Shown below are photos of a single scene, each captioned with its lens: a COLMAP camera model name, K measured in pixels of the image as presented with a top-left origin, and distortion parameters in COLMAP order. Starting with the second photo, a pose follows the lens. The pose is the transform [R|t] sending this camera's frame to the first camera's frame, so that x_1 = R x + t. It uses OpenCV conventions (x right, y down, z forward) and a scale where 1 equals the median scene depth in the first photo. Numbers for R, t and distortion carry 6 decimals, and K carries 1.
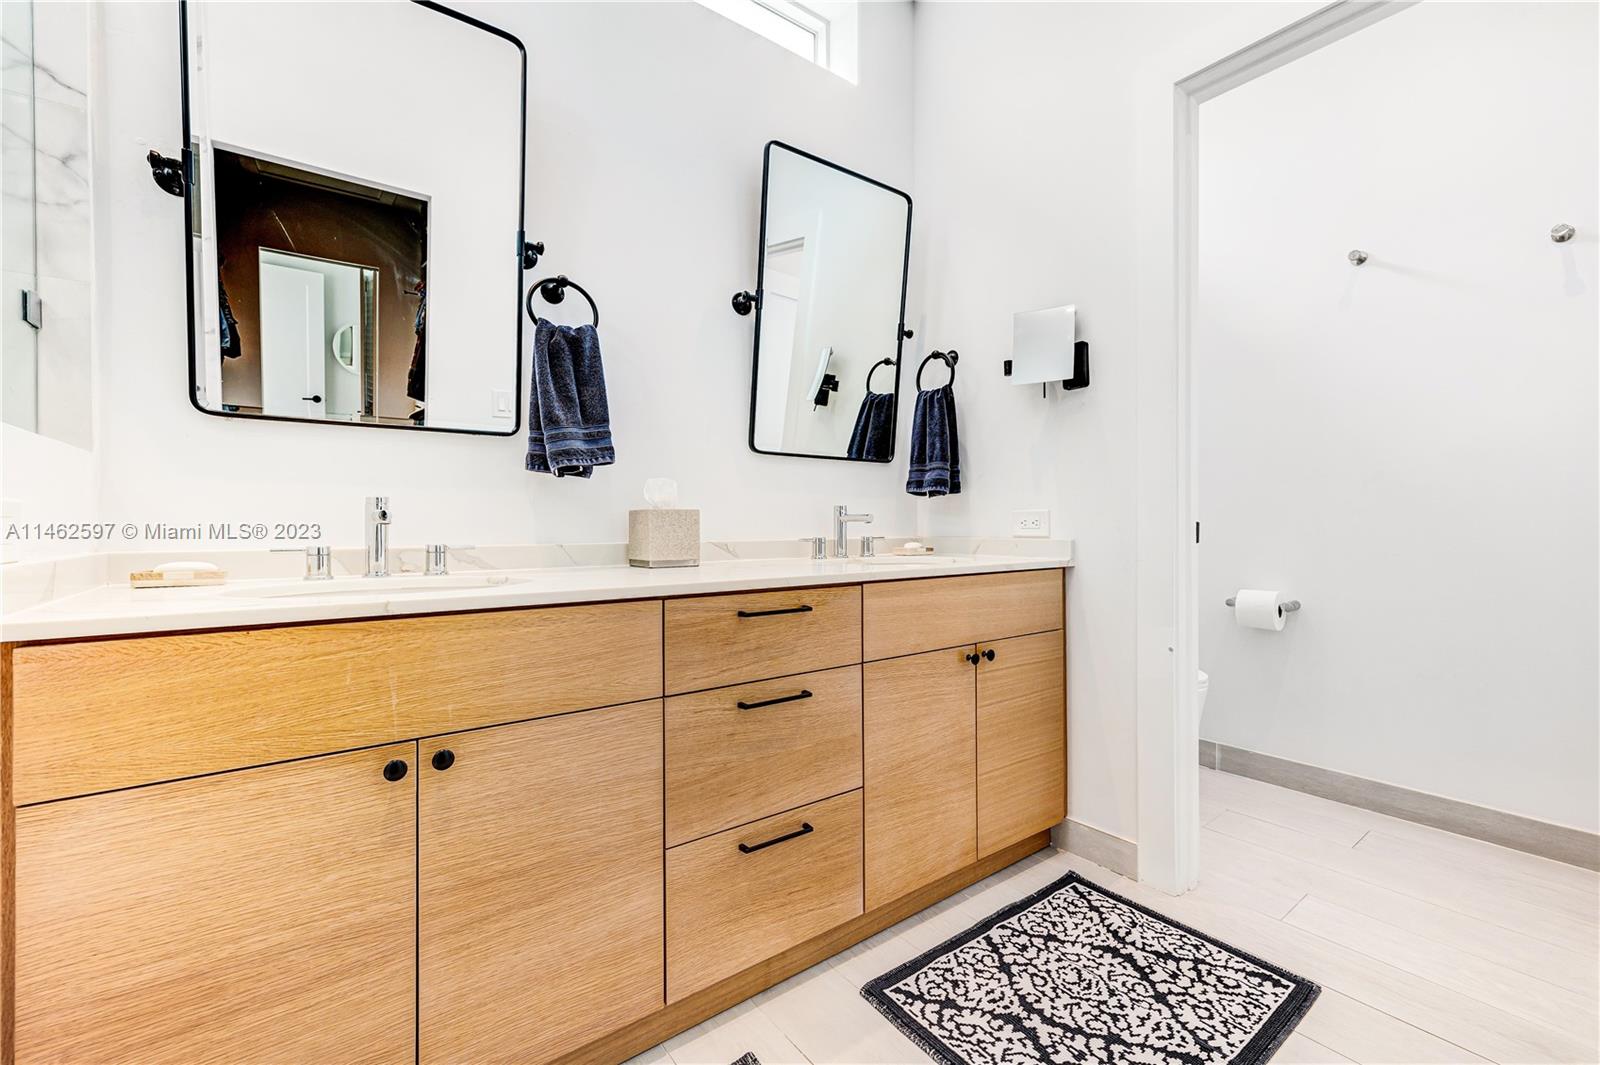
lens RADIAL K [[677.9, 0, 799.3], [0, 677.9, 526.1], [0, 0, 1]] dist [0.007314, -0.001344]
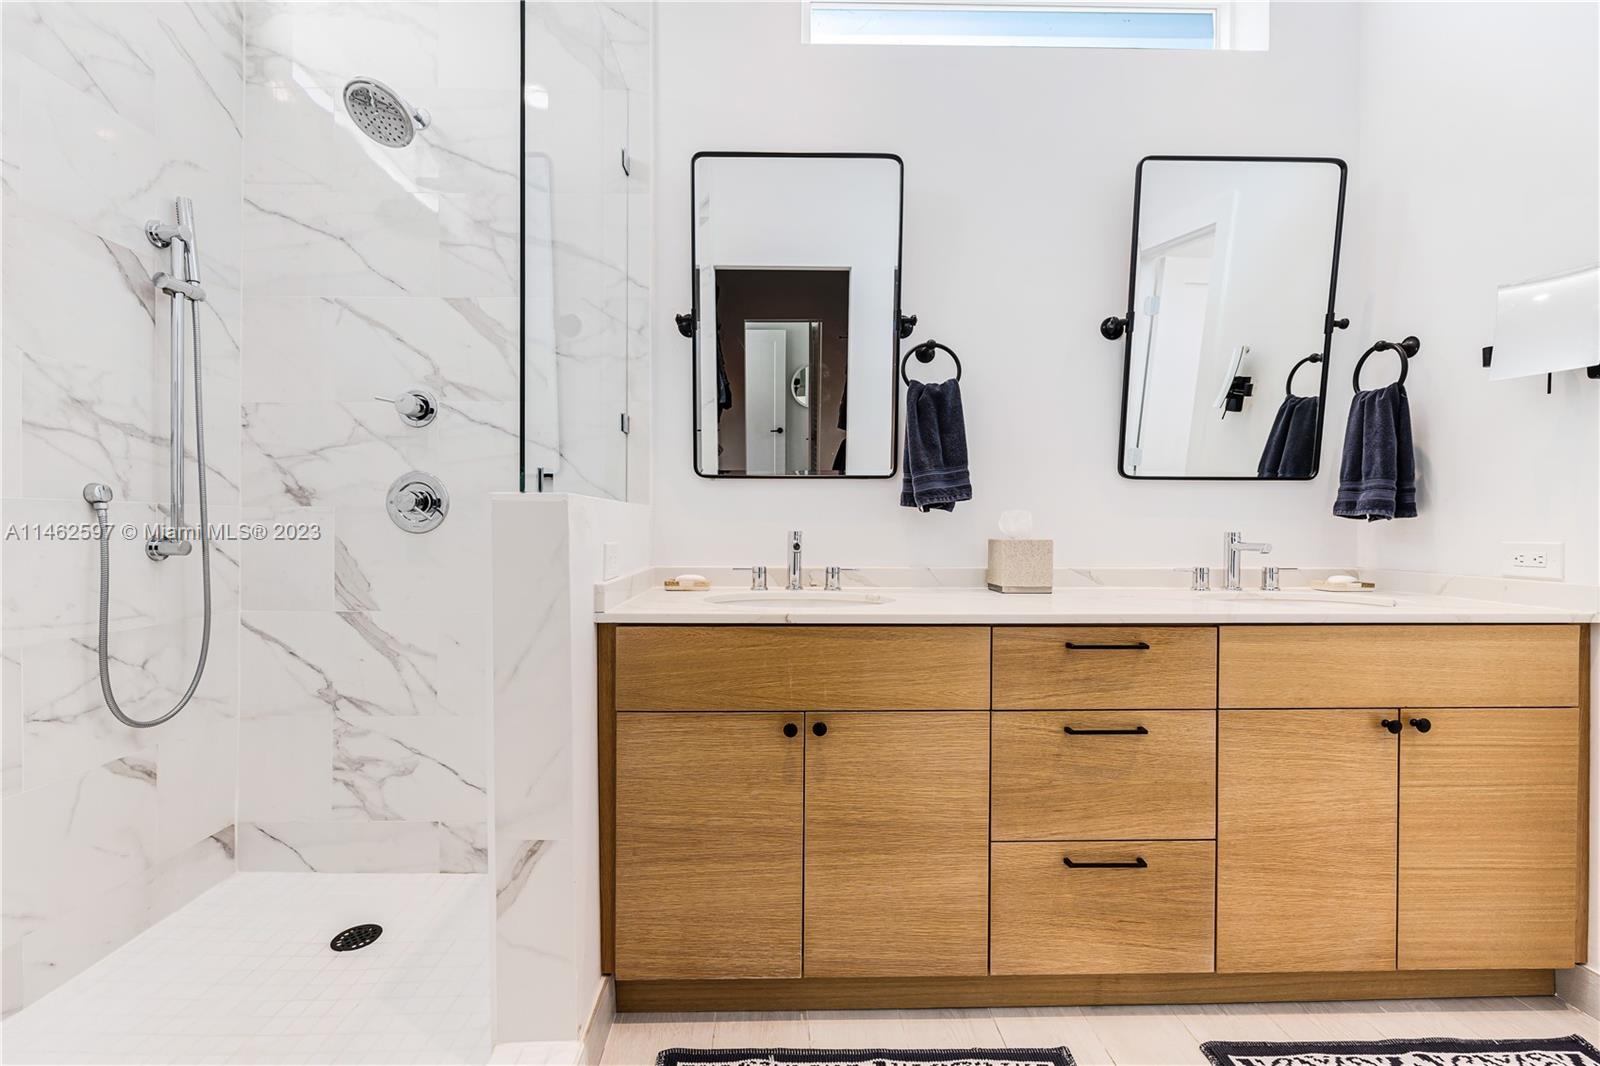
lens RADIAL K [[677.9, 0, 789.1], [0, 677.9, 532.0], [0, 0, 1]] dist [0.007314, -0.001344]
pose [[0.821653, 0.009654, -0.569906, 0.135642], [-0.008773, 0.999952, 0.004291, -0.043072], [0.569921, 0.001474, 0.821699, -0.118702]]
